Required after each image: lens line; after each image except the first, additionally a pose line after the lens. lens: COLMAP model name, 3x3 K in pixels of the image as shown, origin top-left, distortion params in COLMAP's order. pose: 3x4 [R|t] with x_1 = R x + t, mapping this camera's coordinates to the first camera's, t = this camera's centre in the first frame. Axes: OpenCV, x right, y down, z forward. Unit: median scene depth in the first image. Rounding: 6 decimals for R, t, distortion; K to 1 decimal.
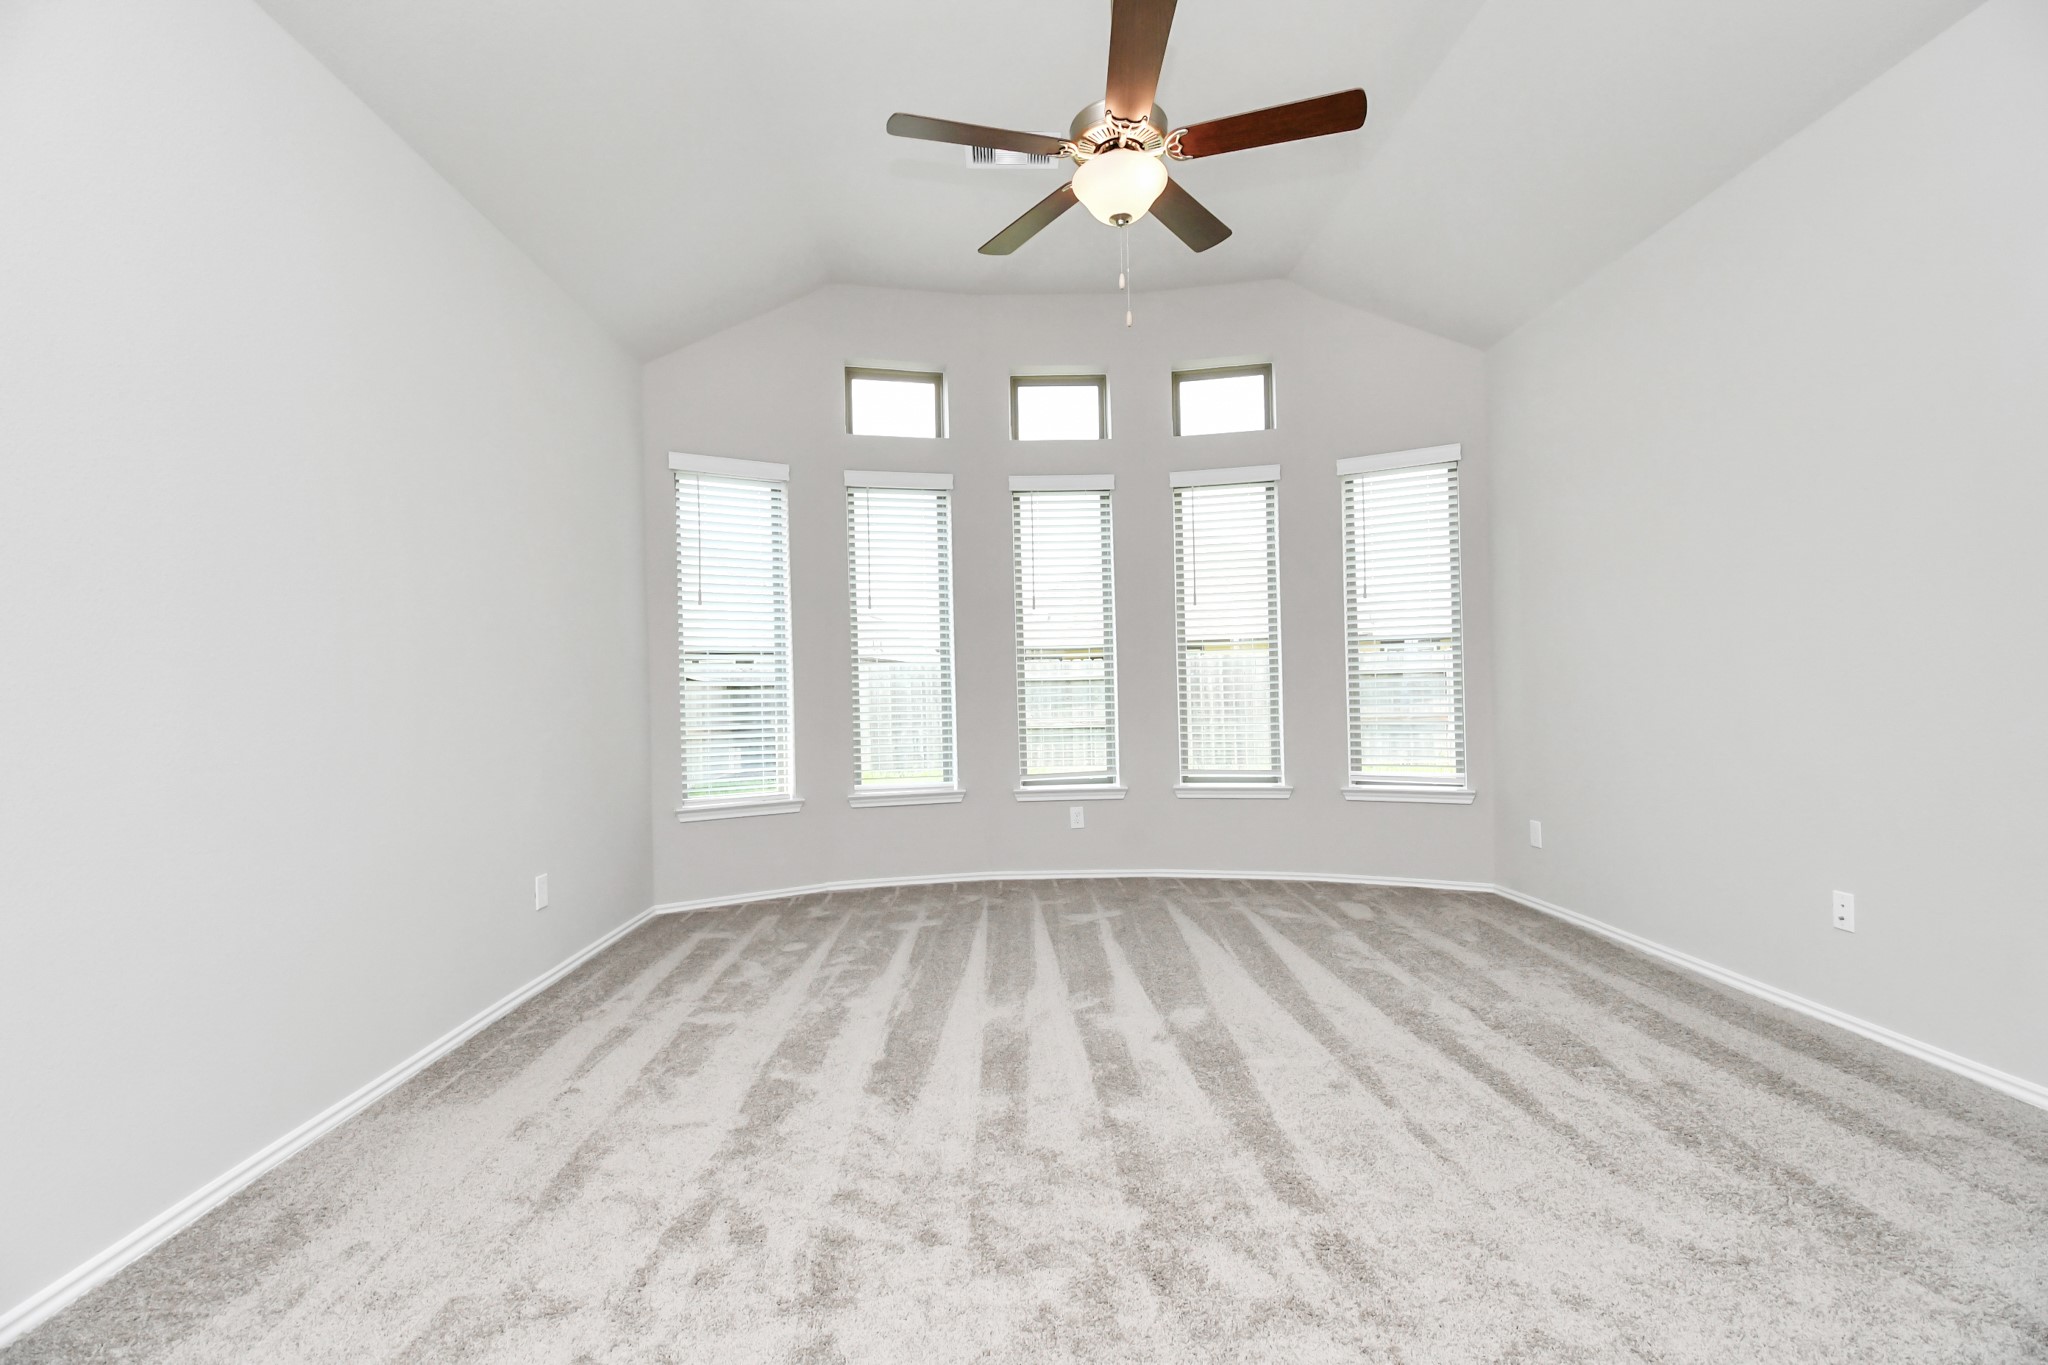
lens RADIAL K [[943.0, 0, 1035.5], [0, 943.0, 677.0], [0, 0, 1]] dist [0.002695, -0.001501]
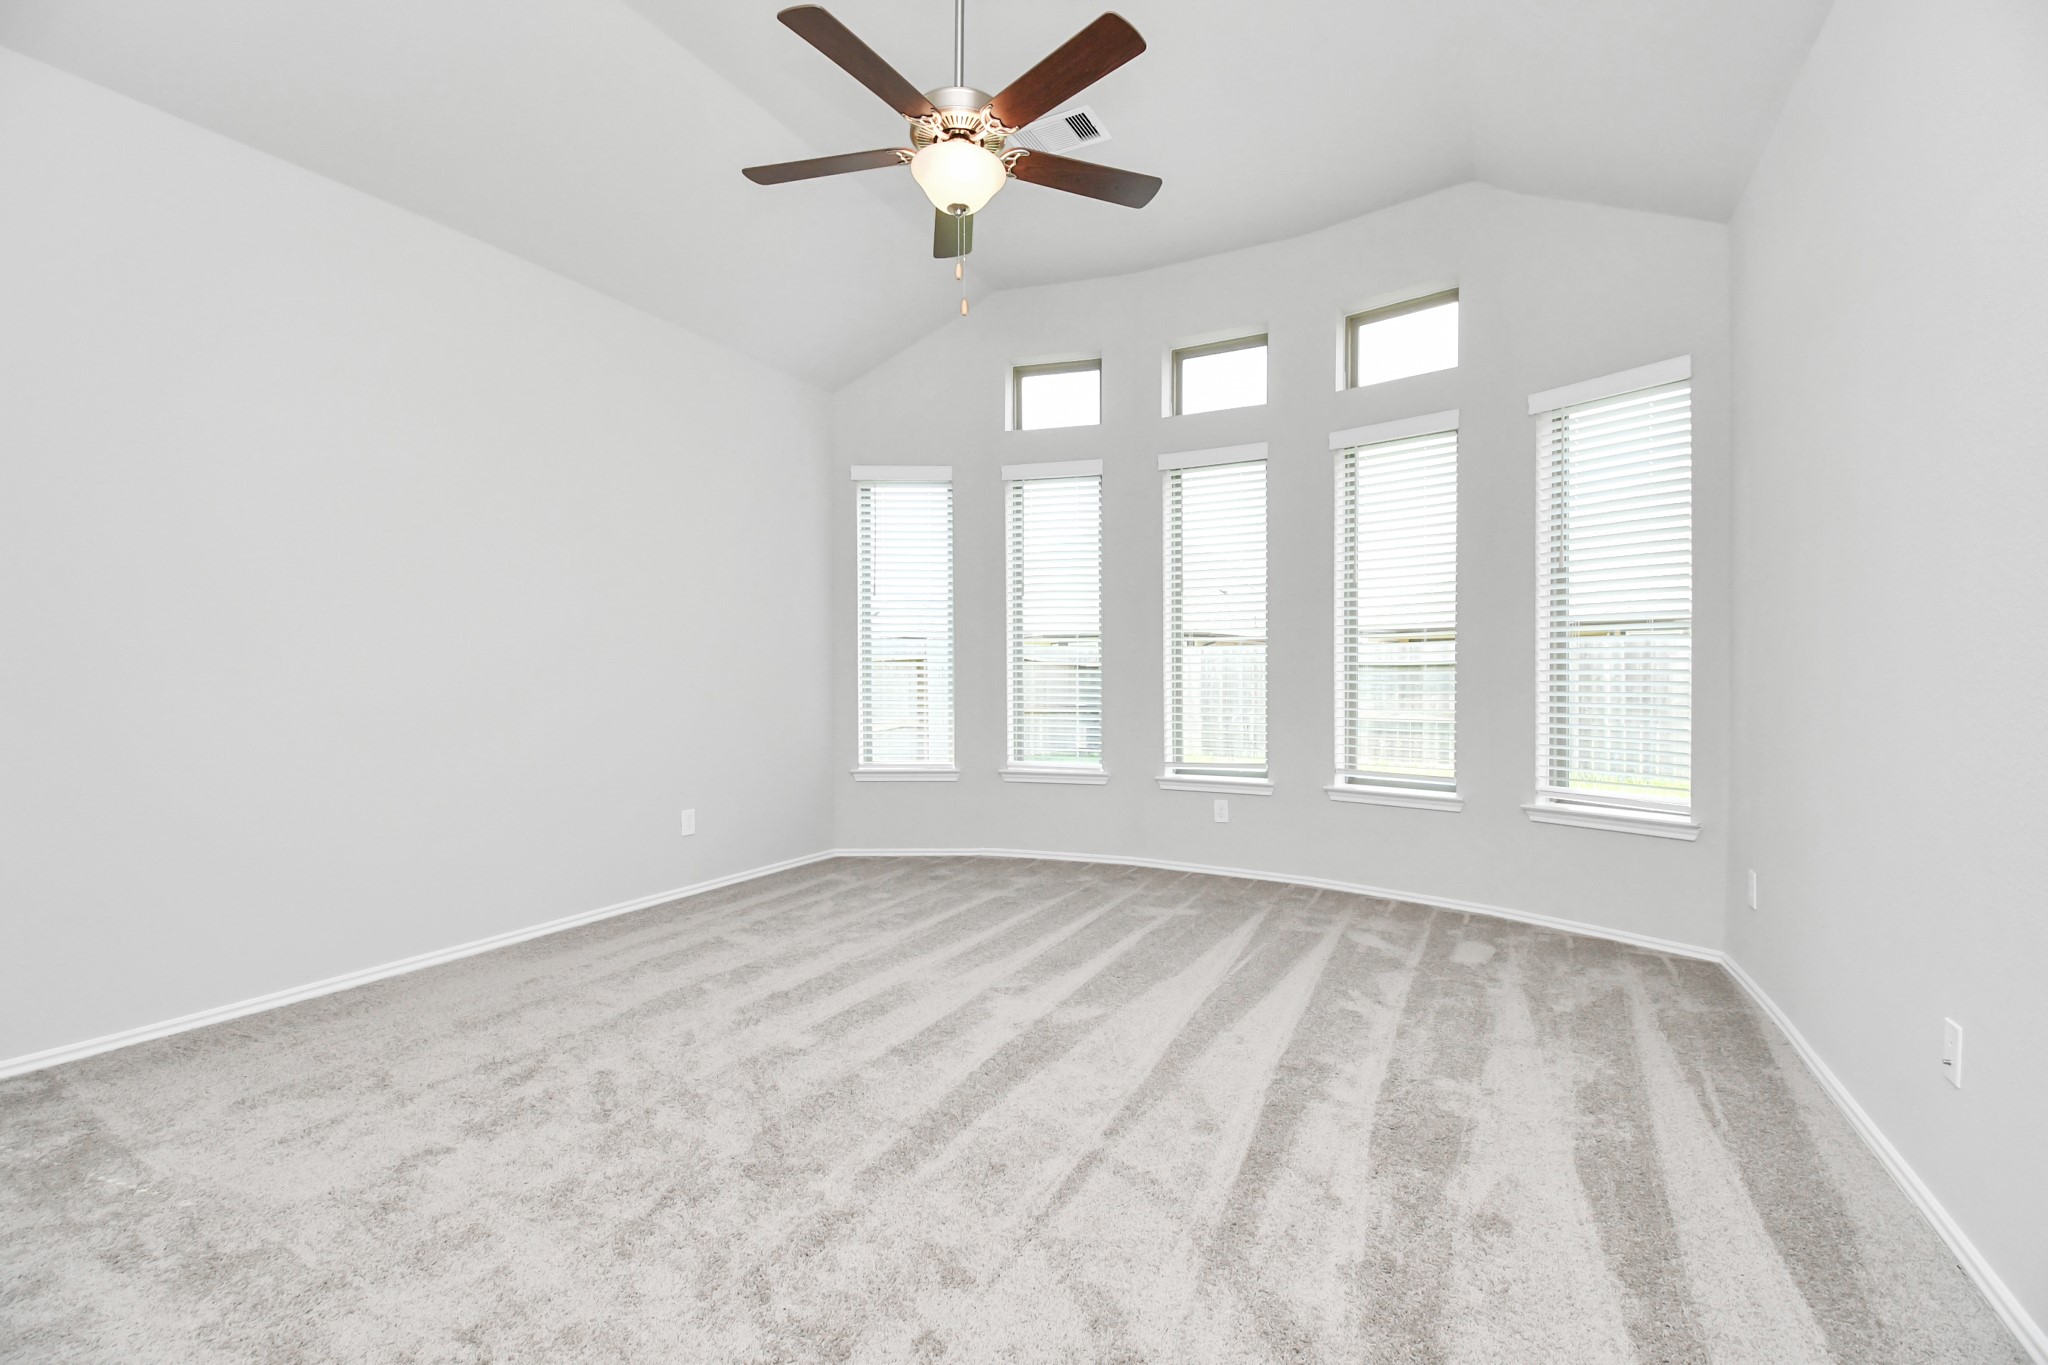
lens RADIAL K [[943.0, 0, 1006.4], [0, 943.0, 685.0], [0, 0, 1]] dist [0.002695, -0.001501]
pose [[0.857958, 0.026117, -0.513056, 0.393345], [-0.011238, 0.999422, 0.032083, -0.006556], [0.513598, -0.021760, 0.857755, 0.090538]]
